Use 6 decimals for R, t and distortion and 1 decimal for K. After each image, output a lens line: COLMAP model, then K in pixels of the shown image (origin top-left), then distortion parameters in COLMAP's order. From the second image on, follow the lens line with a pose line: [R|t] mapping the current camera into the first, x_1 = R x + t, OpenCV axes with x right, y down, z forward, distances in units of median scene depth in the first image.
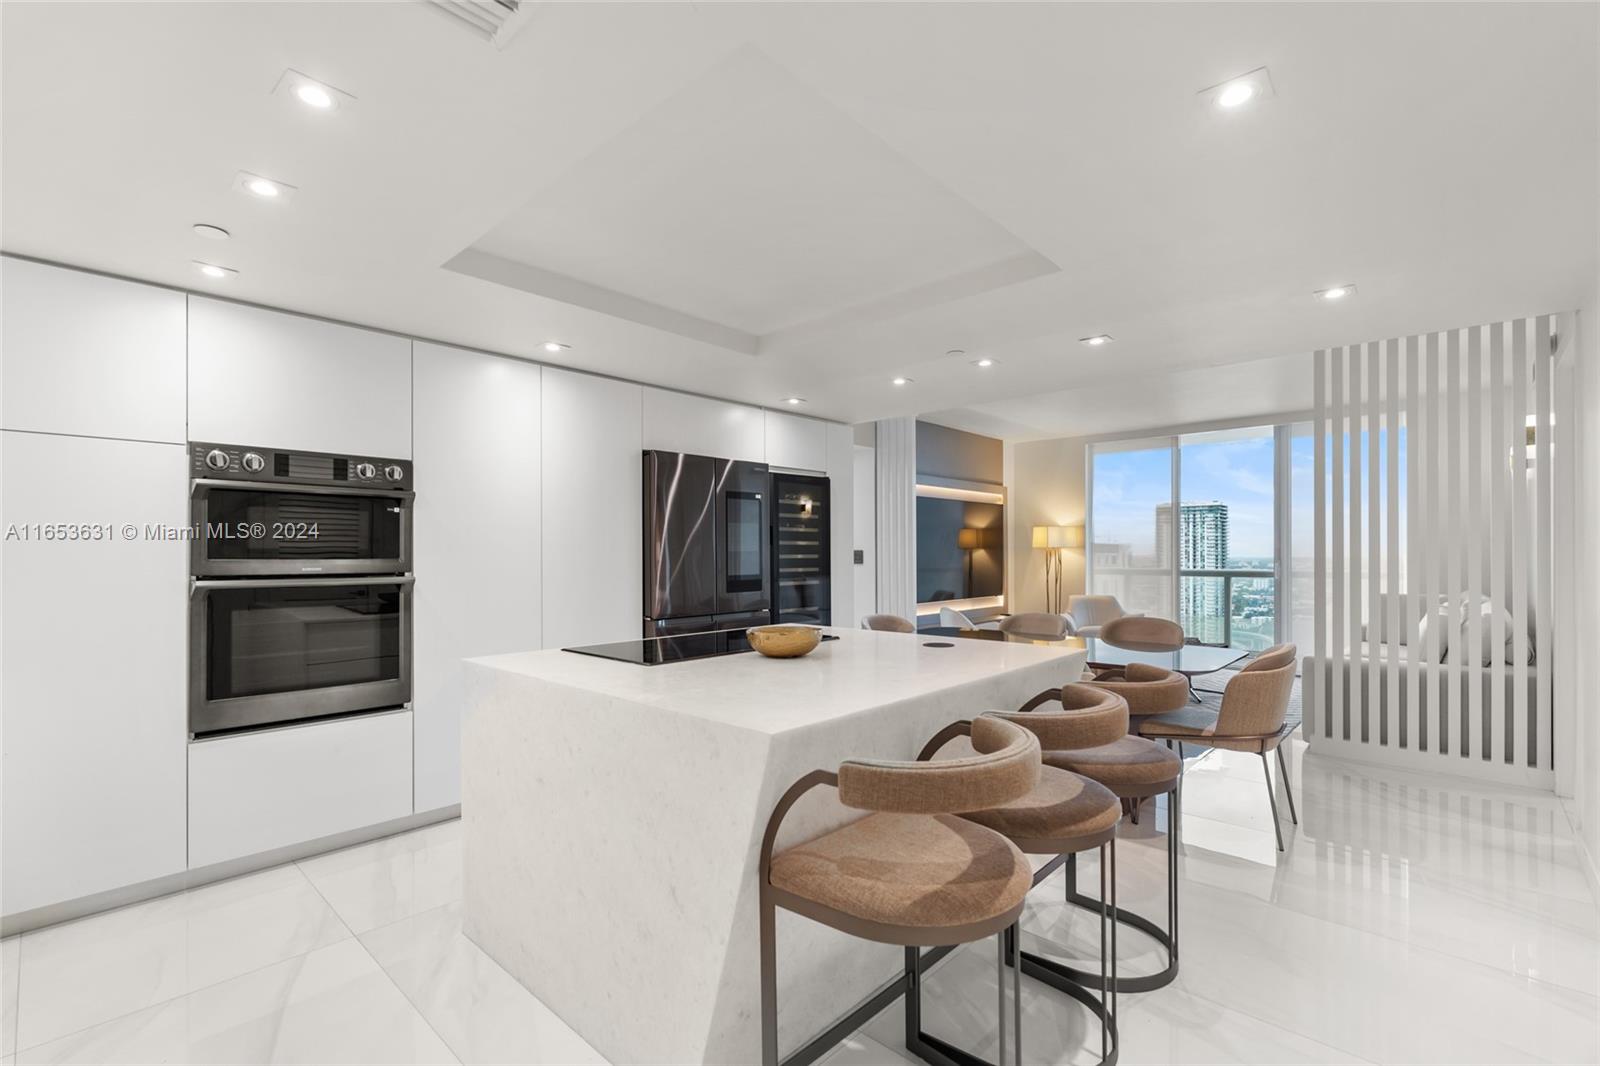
lens RADIAL K [[705.7, 0, 802.6], [0, 705.7, 539.2], [0, 0, 1]] dist [-0.001702, -0.000603]
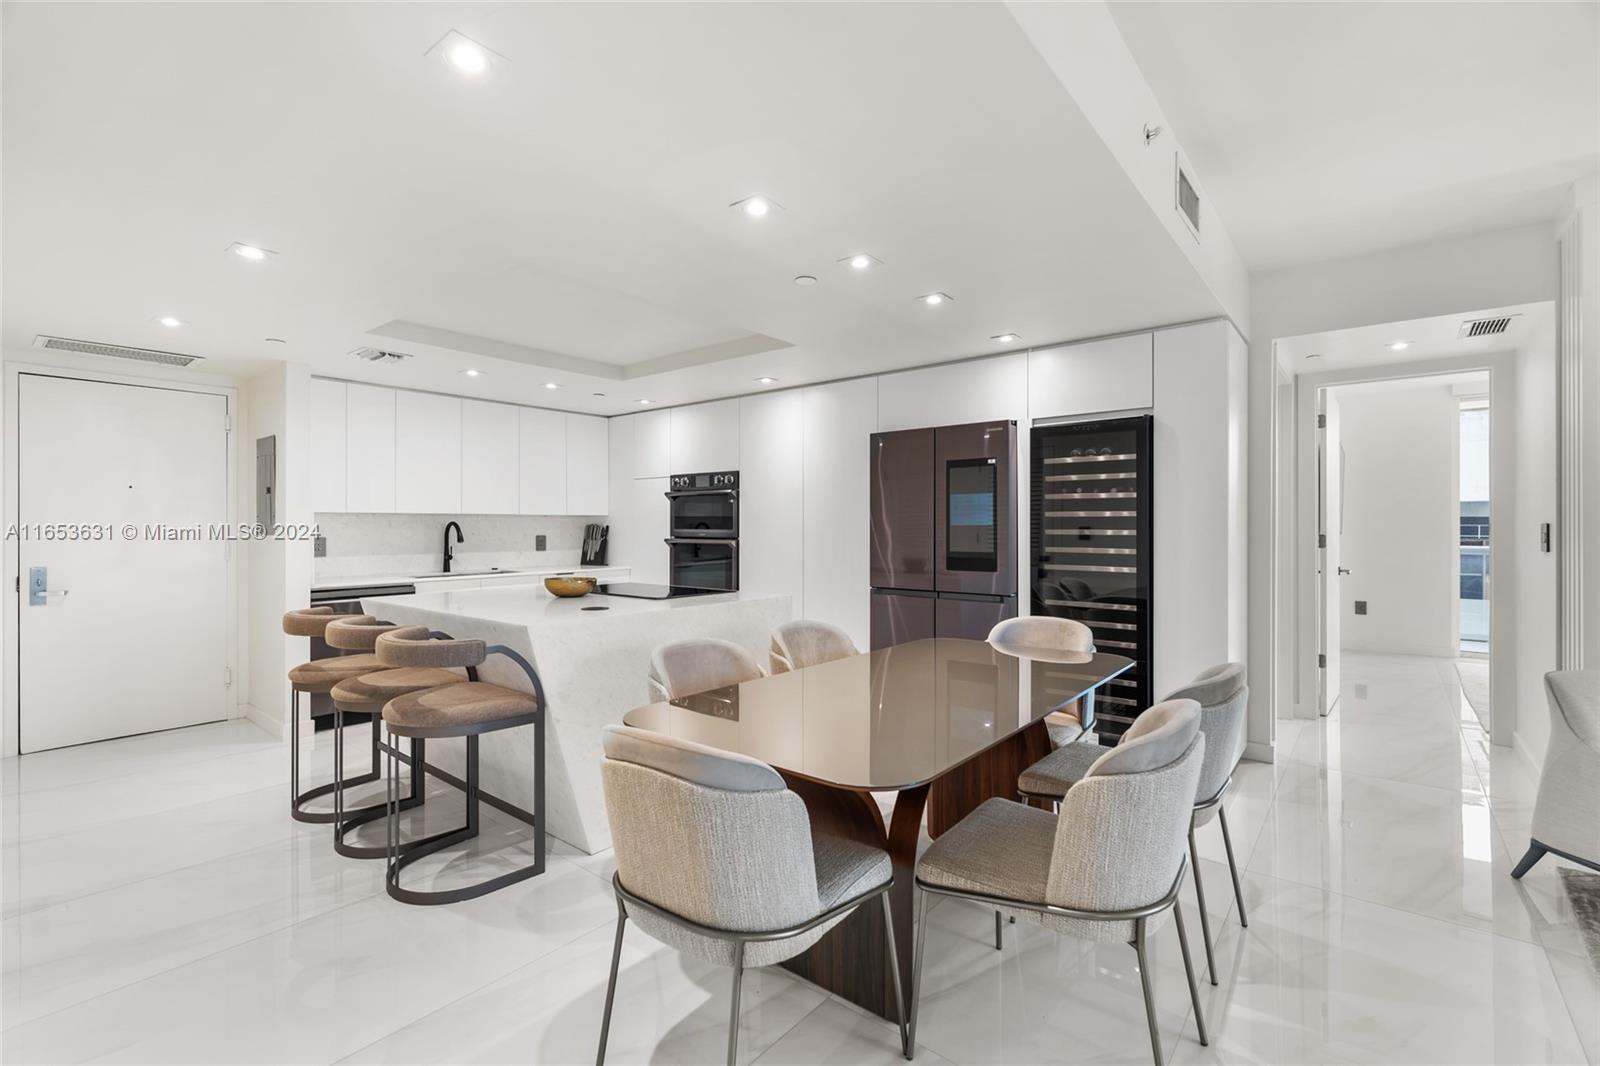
lens RADIAL K [[705.7, 0, 801.8], [0, 705.7, 530.4], [0, 0, 1]] dist [-0.001702, -0.000603]
pose [[0.061613, -0.000019, -0.998100, 1.127157], [0.004203, 0.999991, 0.000241, 0.030816], [0.998091, -0.004210, 0.061613, 1.061912]]
